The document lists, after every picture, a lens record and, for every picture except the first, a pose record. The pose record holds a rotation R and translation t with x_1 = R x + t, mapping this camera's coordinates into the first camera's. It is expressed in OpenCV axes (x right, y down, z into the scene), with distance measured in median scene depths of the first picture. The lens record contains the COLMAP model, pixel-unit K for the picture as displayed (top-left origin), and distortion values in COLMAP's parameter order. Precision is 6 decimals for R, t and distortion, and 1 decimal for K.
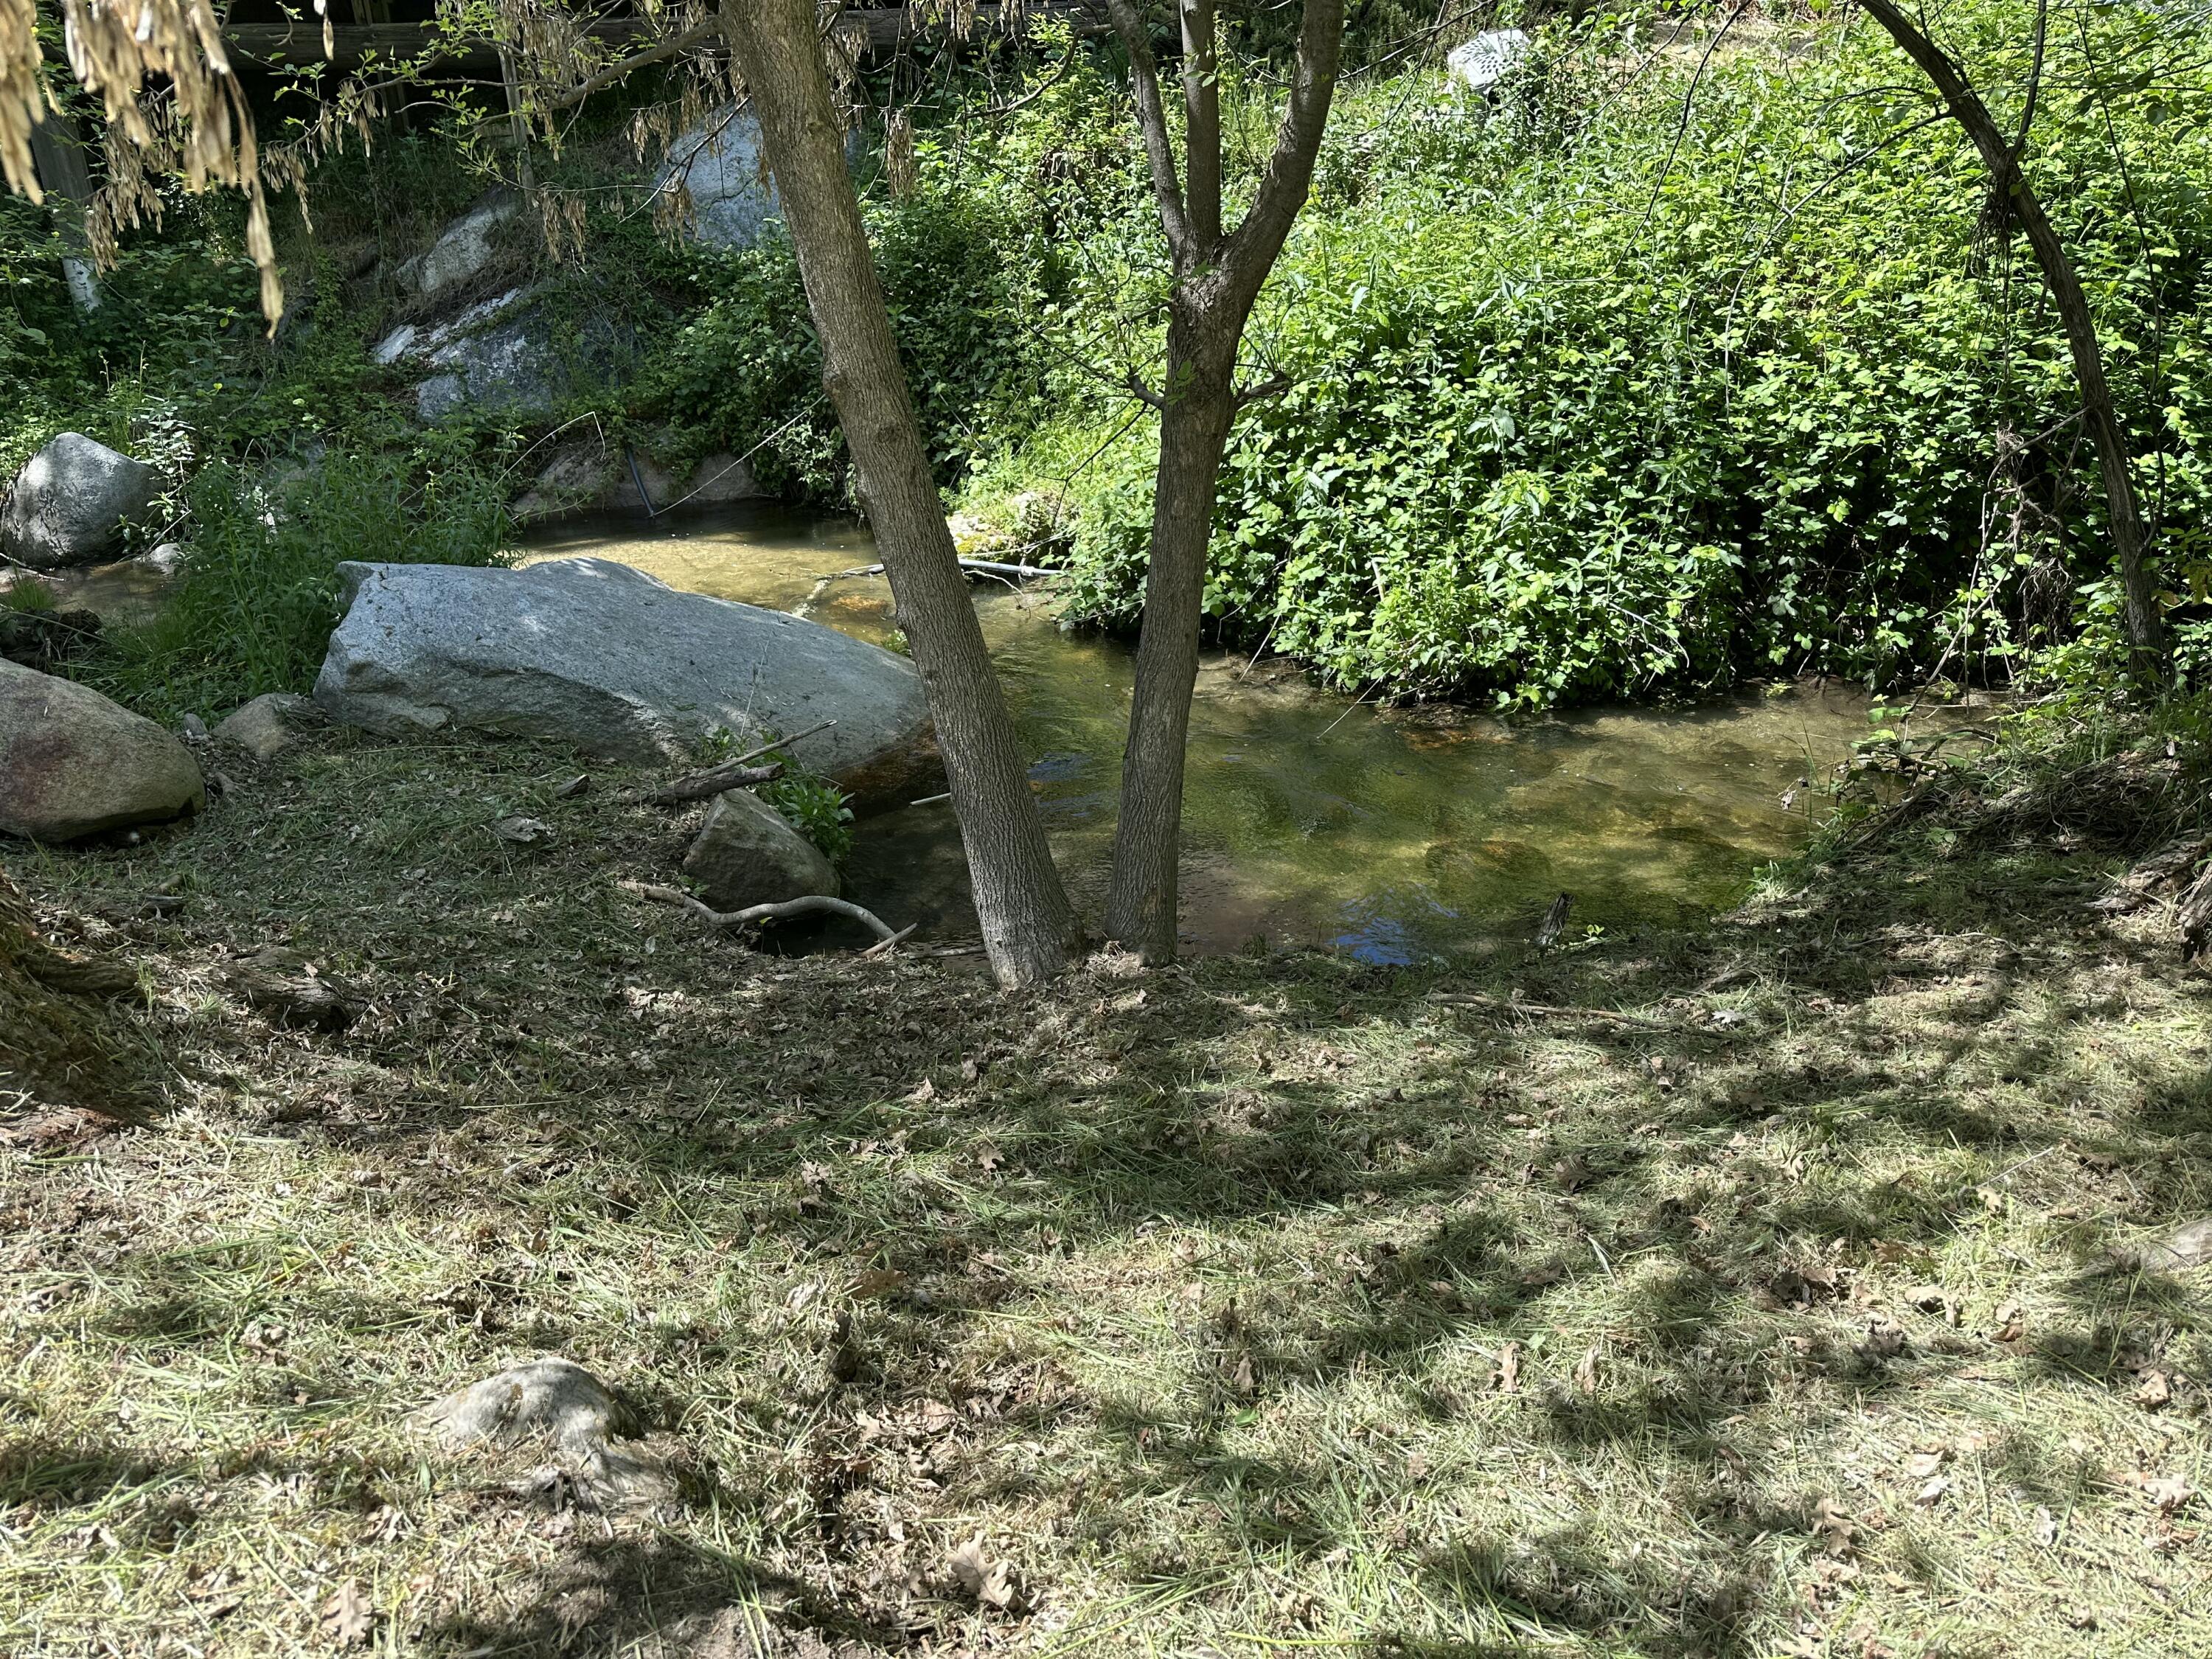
lens RADIAL K [[1520.5, 0, 1098.4], [0, 1520.5, 837.2], [0, 0, 1]] dist [0.085154, -0.001752]
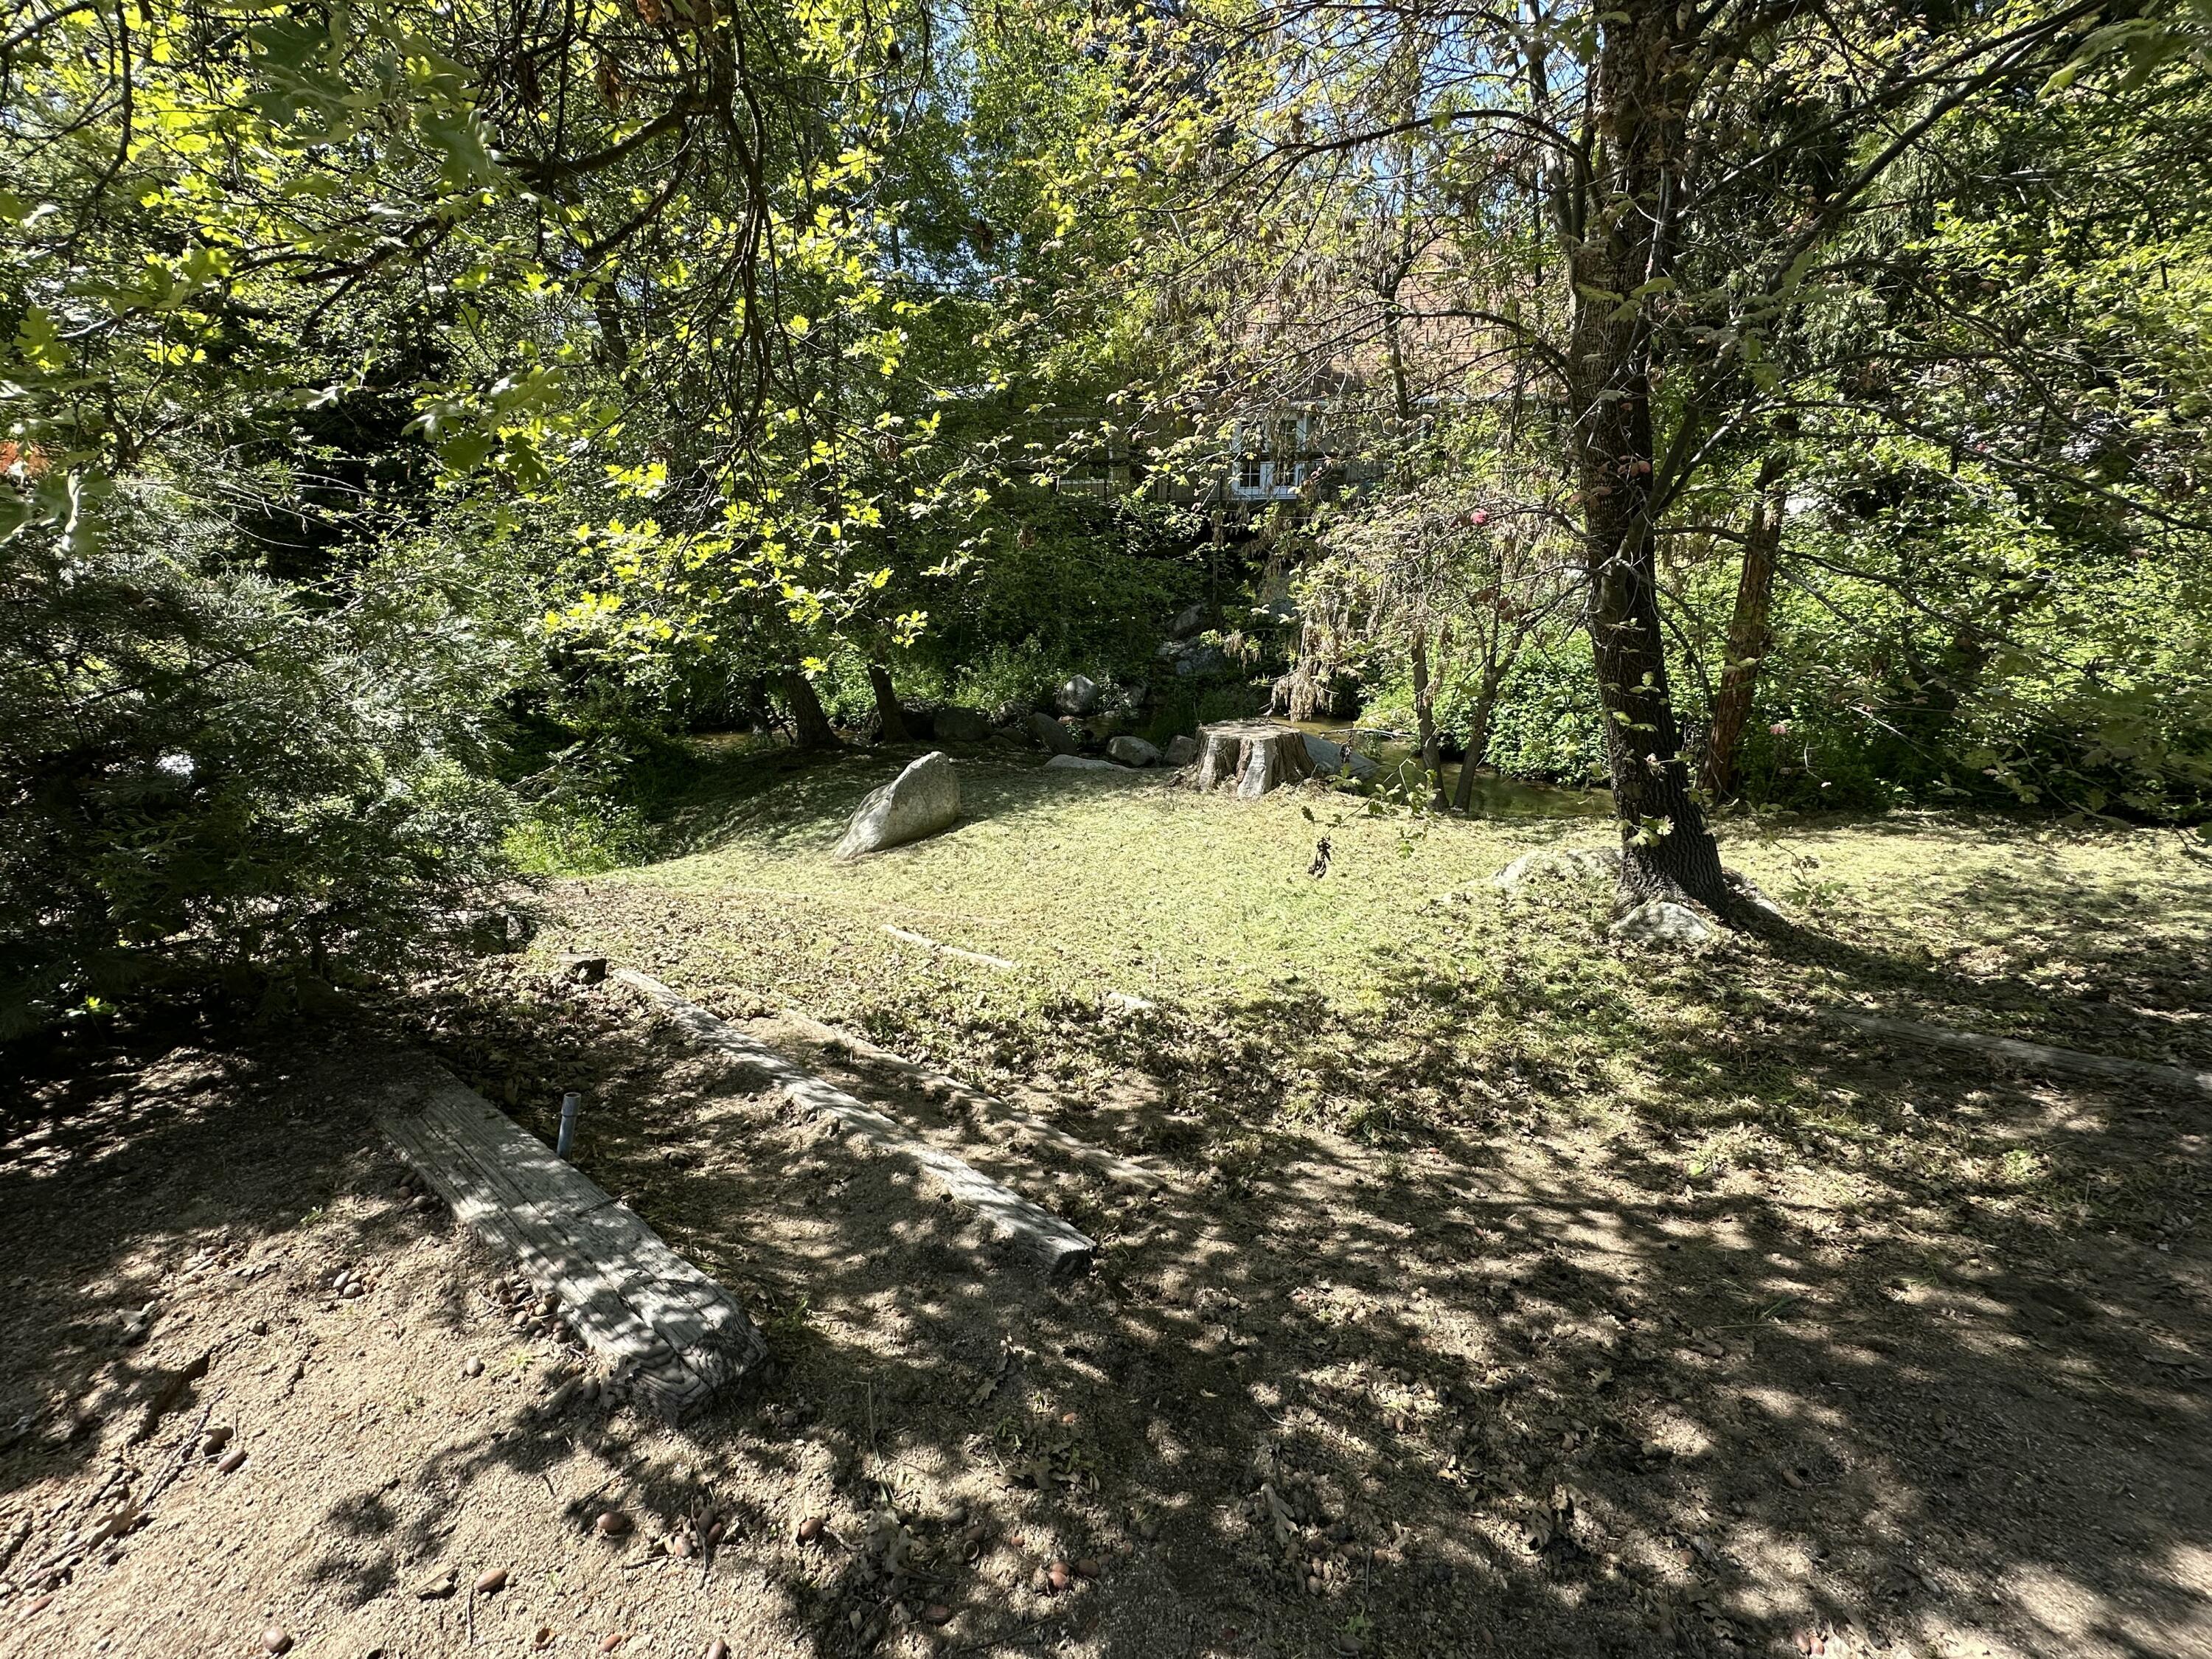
lens RADIAL K [[894.3, 0, 1099.5], [0, 894.3, 826.2], [0, 0, 1]] dist [0.000991, 0.000056]
pose [[0.963921, 0.093164, -0.249354, -0.192865], [-0.111562, 0.991904, -0.060664, 0.224954], [0.241684, 0.086293, 0.966510, -1.047706]]
